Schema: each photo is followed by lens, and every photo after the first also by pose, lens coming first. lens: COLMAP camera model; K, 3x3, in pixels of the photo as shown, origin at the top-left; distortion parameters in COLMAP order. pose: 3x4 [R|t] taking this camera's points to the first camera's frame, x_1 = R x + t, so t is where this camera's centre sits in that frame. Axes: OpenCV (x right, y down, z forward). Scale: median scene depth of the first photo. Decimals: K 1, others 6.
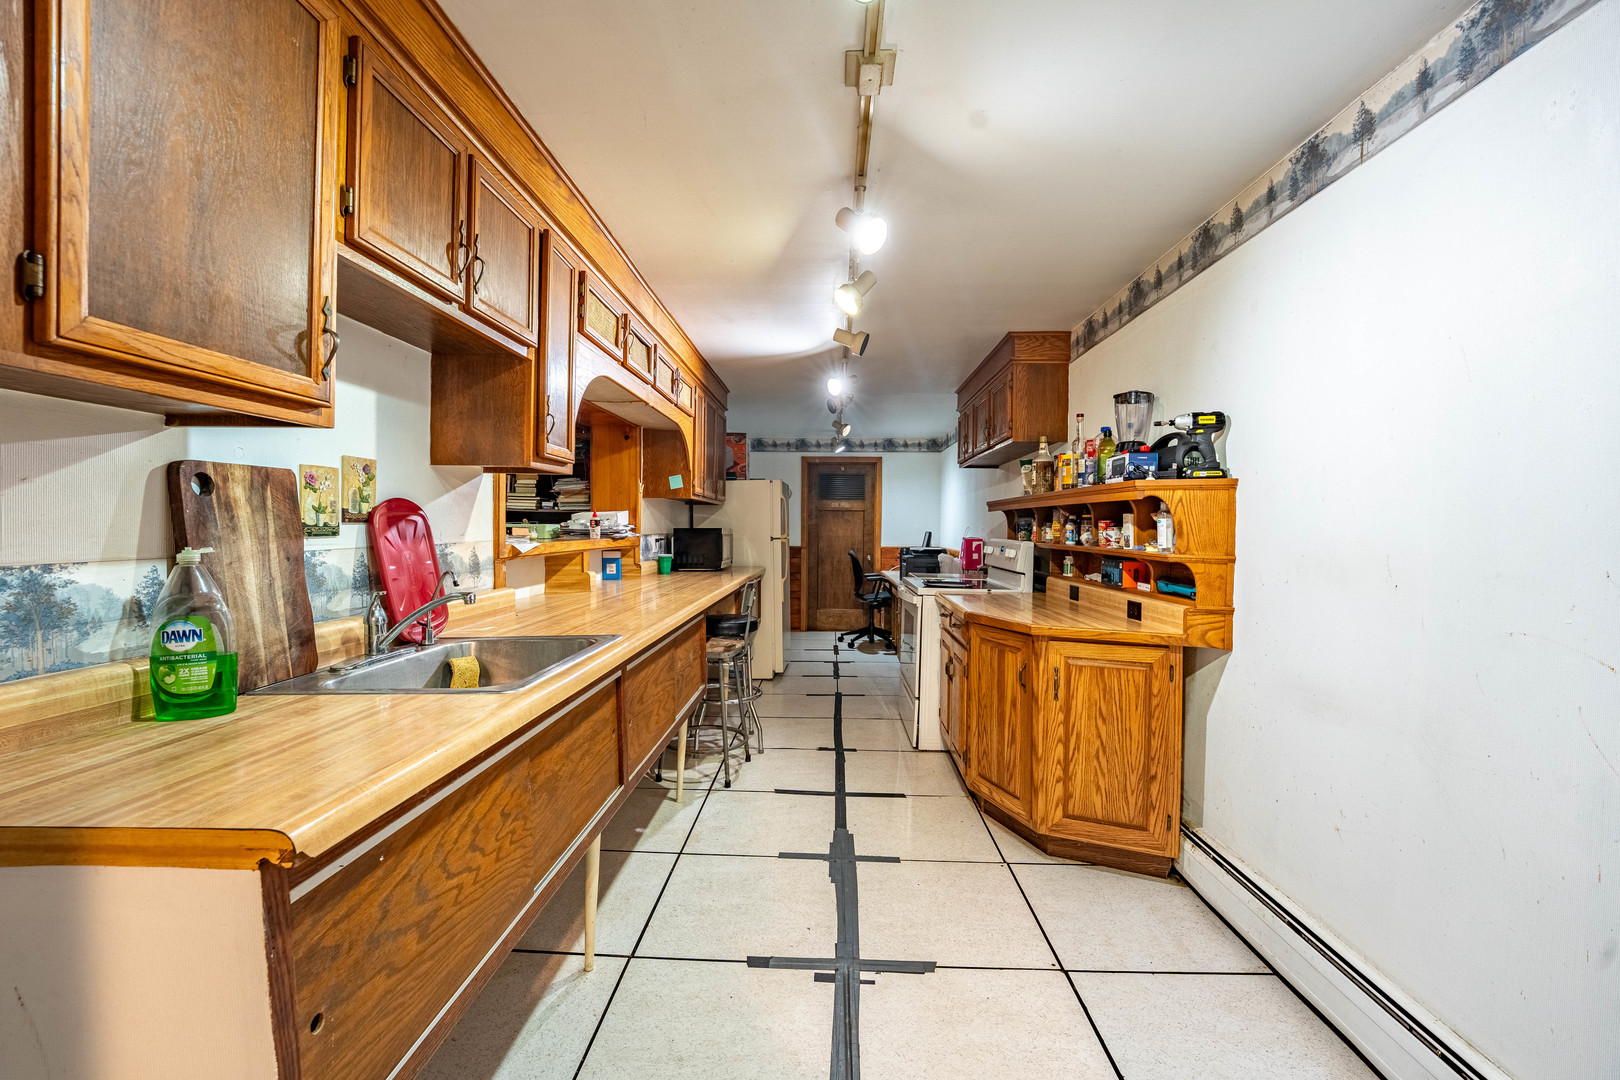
lens RADIAL K [[662.7, 0, 793.2], [0, 662.7, 541.1], [0, 0, 1]] dist [-0.027503, 0.002713]
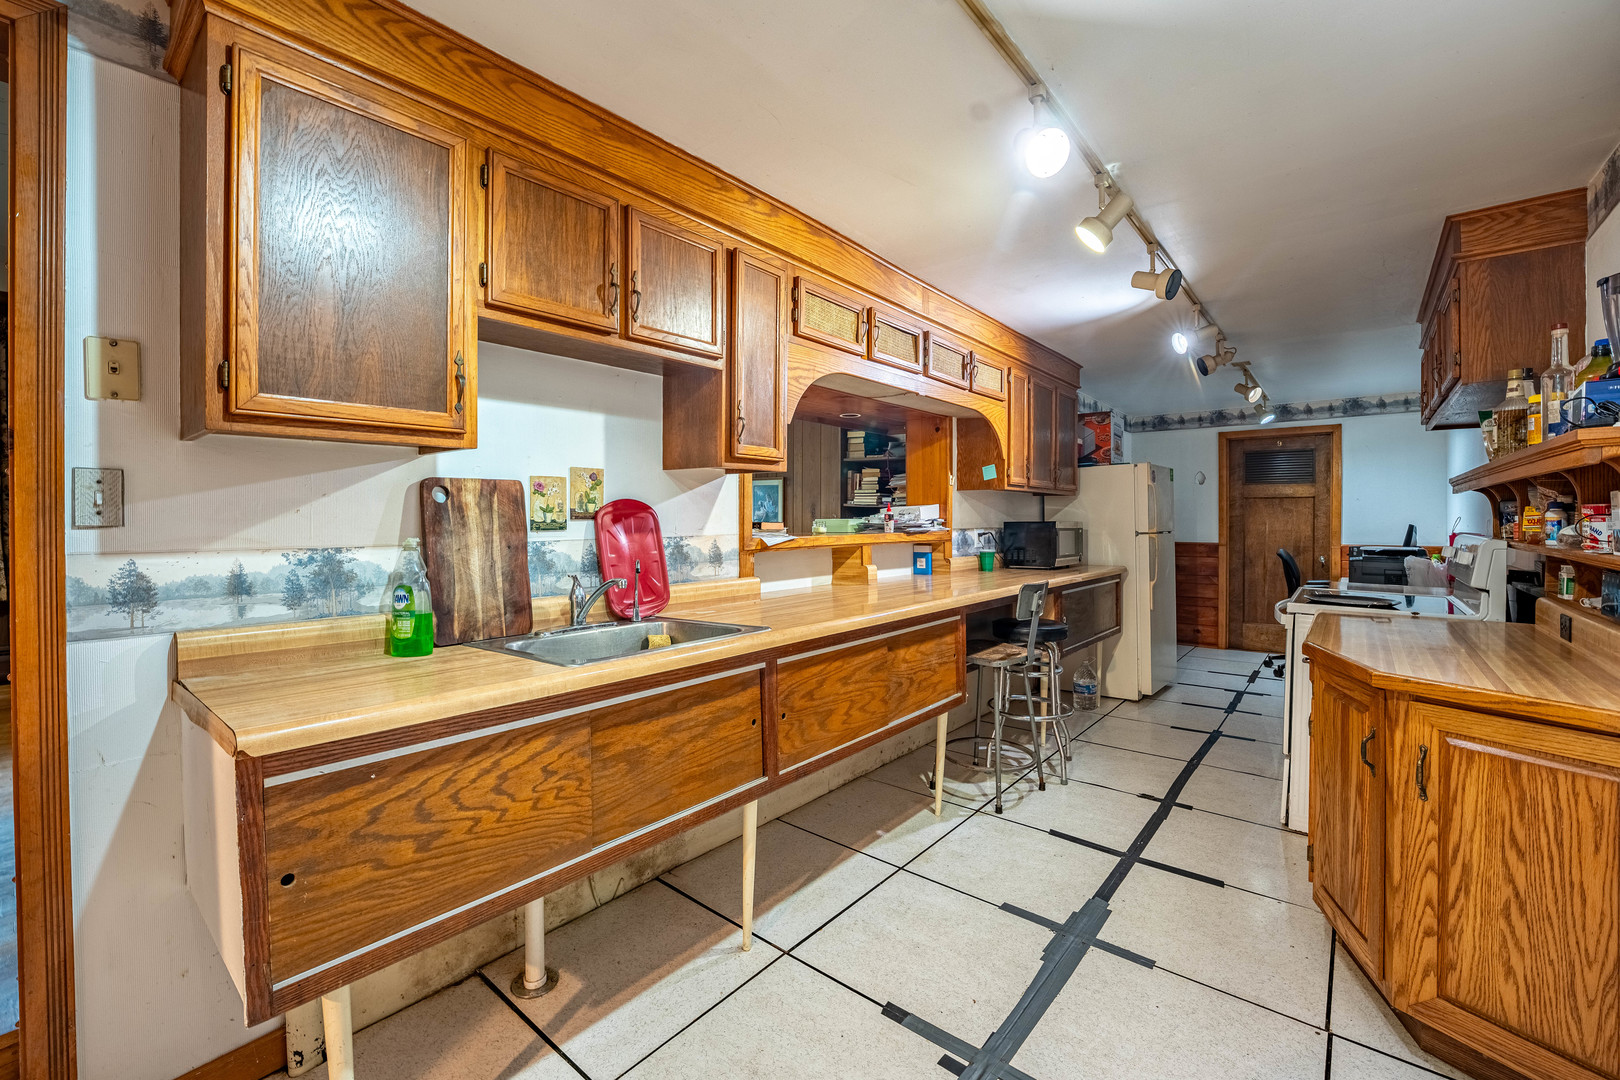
lens RADIAL K [[662.7, 0, 793.7], [0, 662.7, 523.1], [0, 0, 1]] dist [-0.027503, 0.002713]
pose [[0.793226, -0.005063, -0.608907, 0.307106], [-0.005884, 0.999855, -0.015978, -0.002367], [0.608899, 0.016257, 0.793081, 0.169470]]
